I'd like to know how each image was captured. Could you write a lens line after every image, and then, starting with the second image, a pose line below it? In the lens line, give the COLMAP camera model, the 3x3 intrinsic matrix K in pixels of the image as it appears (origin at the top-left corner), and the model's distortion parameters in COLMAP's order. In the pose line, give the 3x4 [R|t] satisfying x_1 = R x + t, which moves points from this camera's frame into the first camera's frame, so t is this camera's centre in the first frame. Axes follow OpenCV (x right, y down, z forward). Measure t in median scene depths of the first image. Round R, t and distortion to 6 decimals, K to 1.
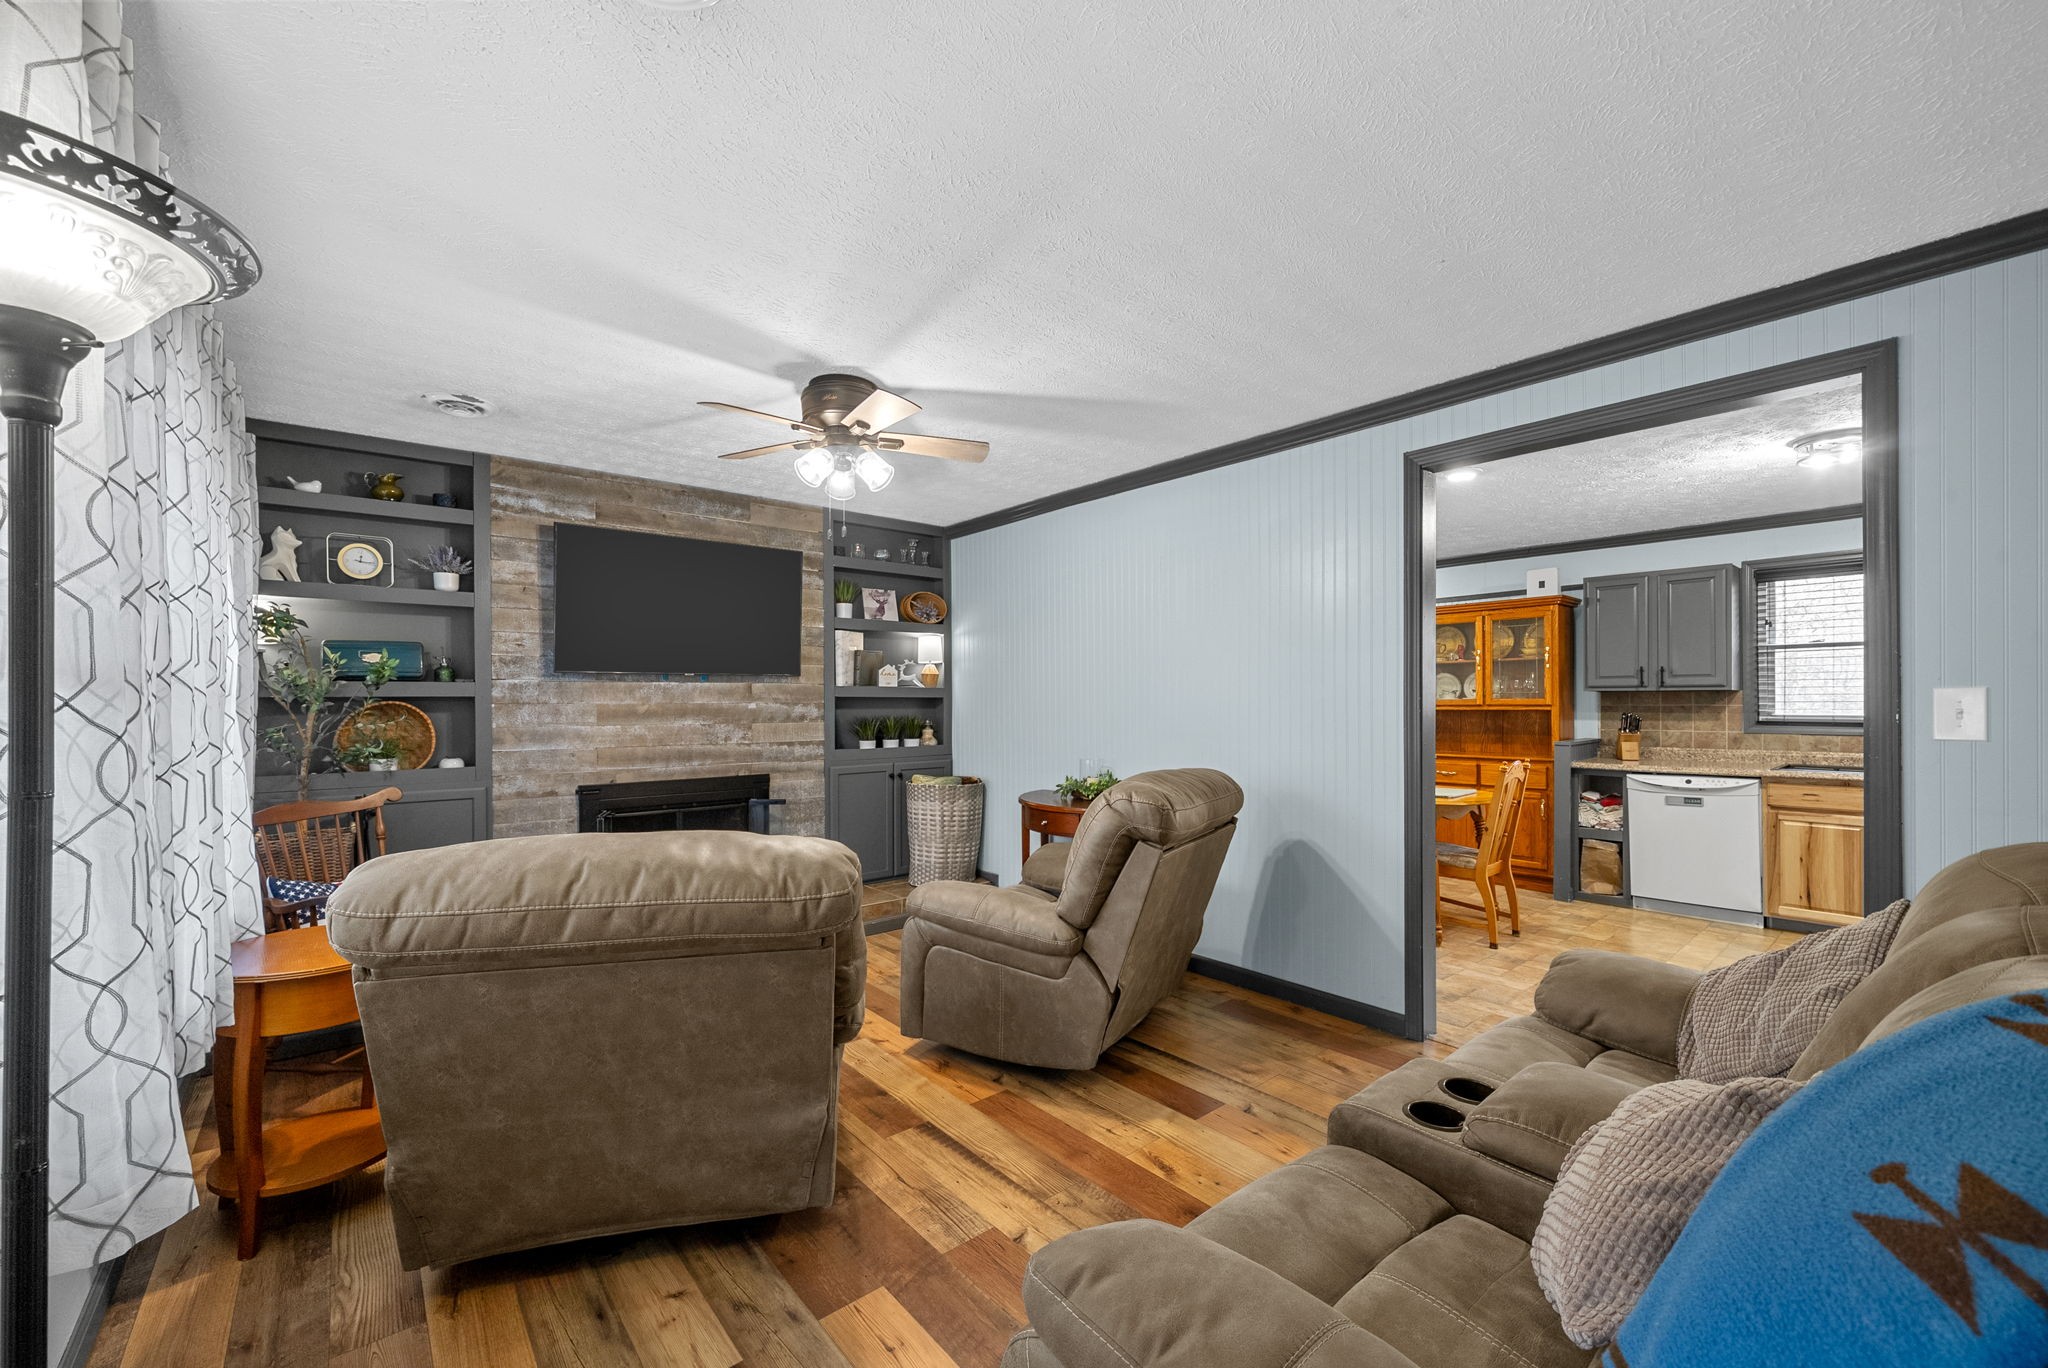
lens RADIAL K [[792.4, 0, 1031.1], [0, 792.4, 709.2], [0, 0, 1]] dist [-0.003043, -0.000050]
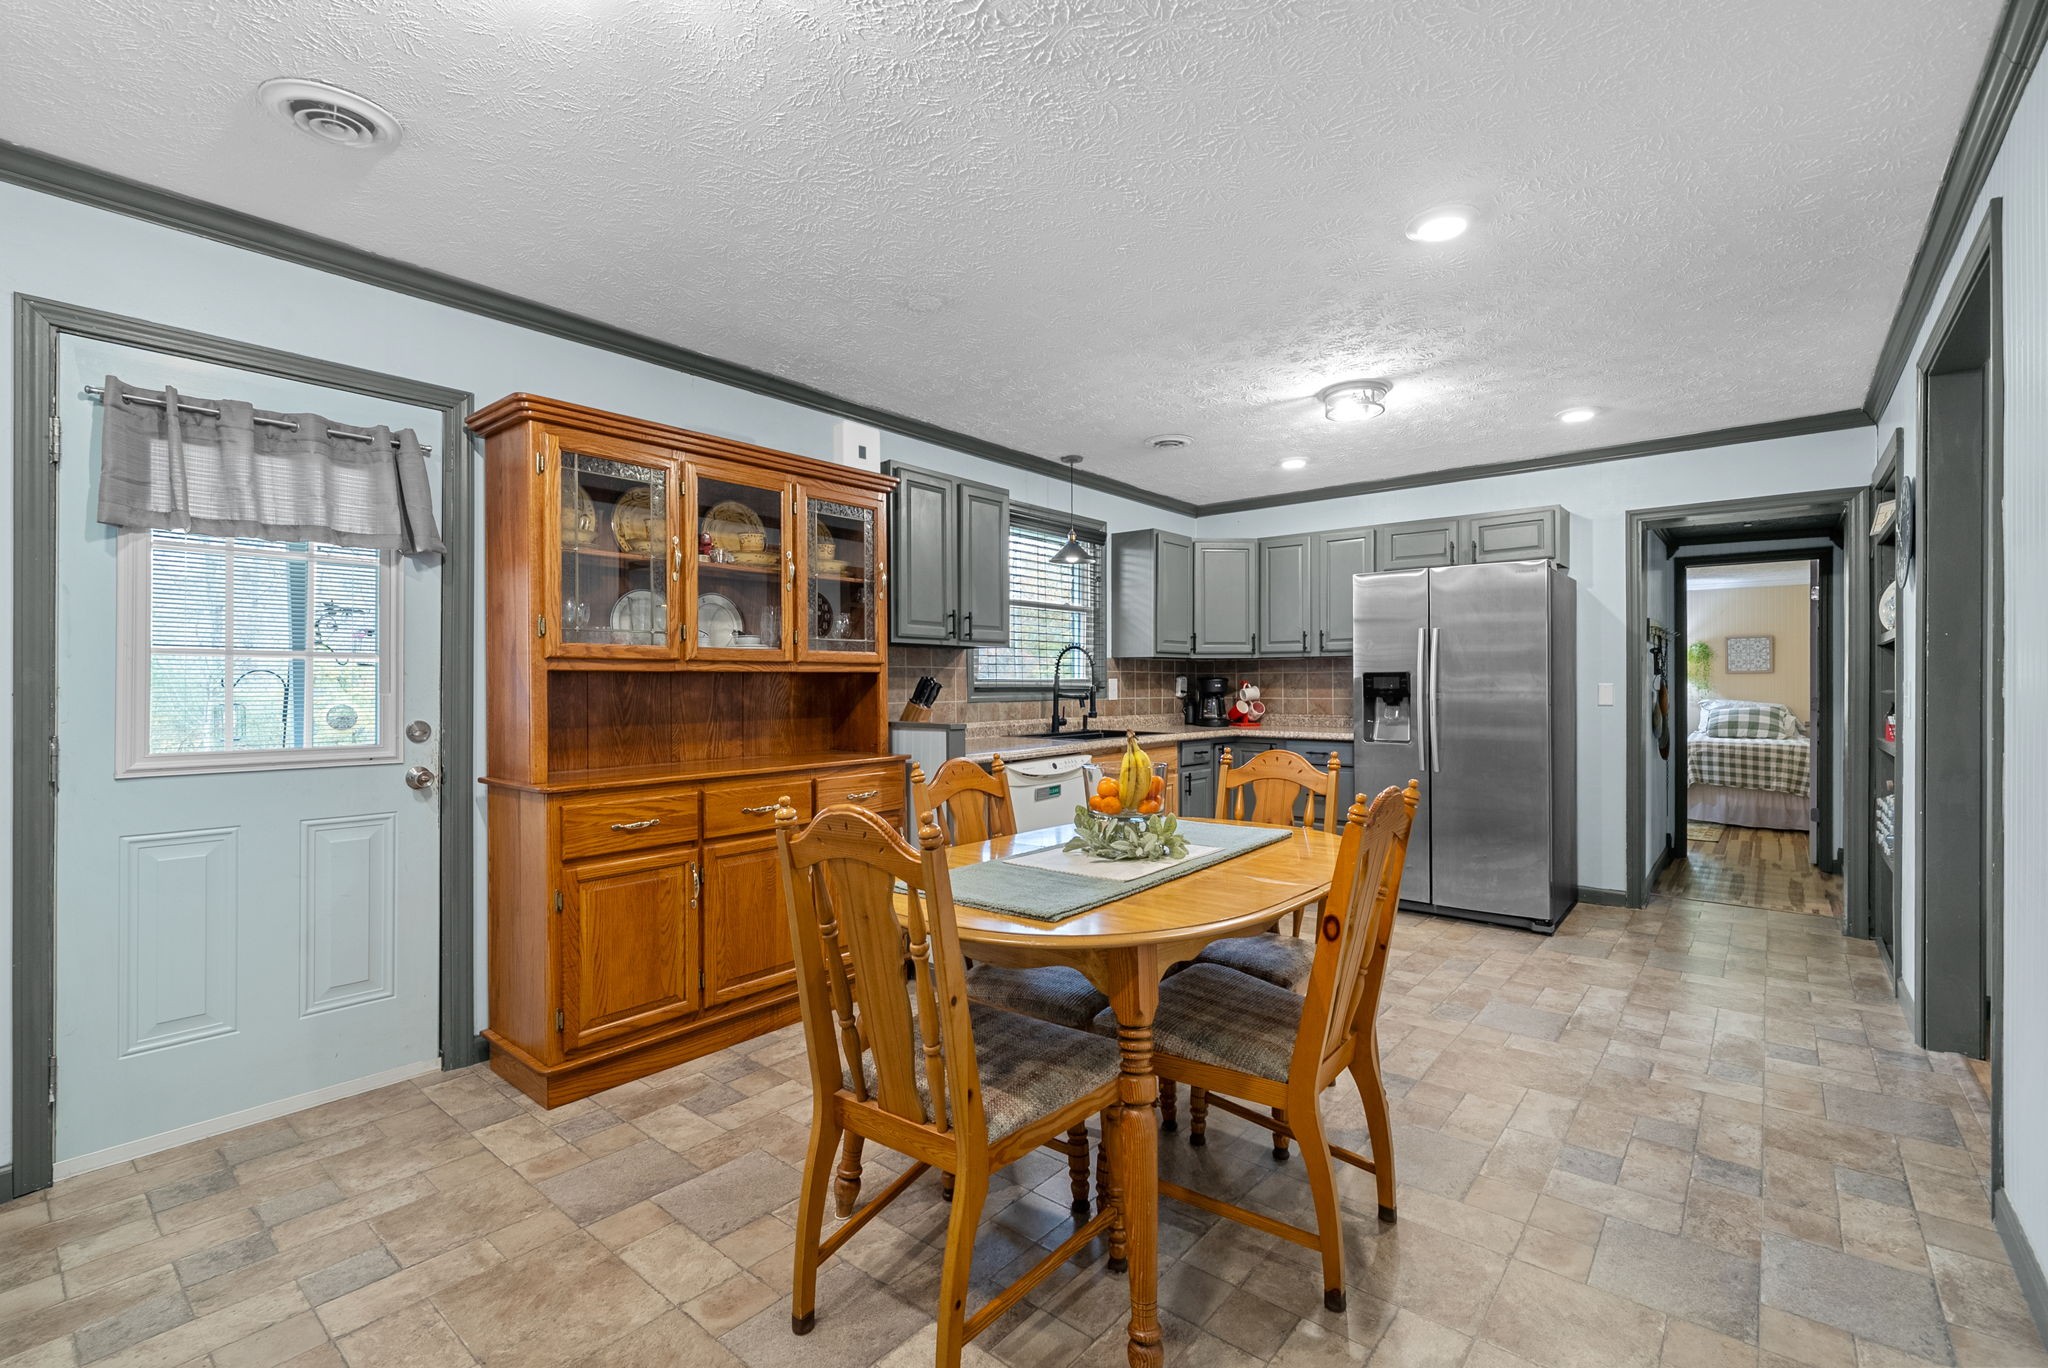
lens RADIAL K [[896.5, 0, 998.3], [0, 896.5, 681.0], [0, 0, 1]] dist [-0.012690, 0.000145]
pose [[-0.177320, 0.004714, 0.984142, -0.008003], [0.007665, 0.999965, -0.003409, 0.011242], [-0.984123, 0.006939, -0.177350, 1.075940]]
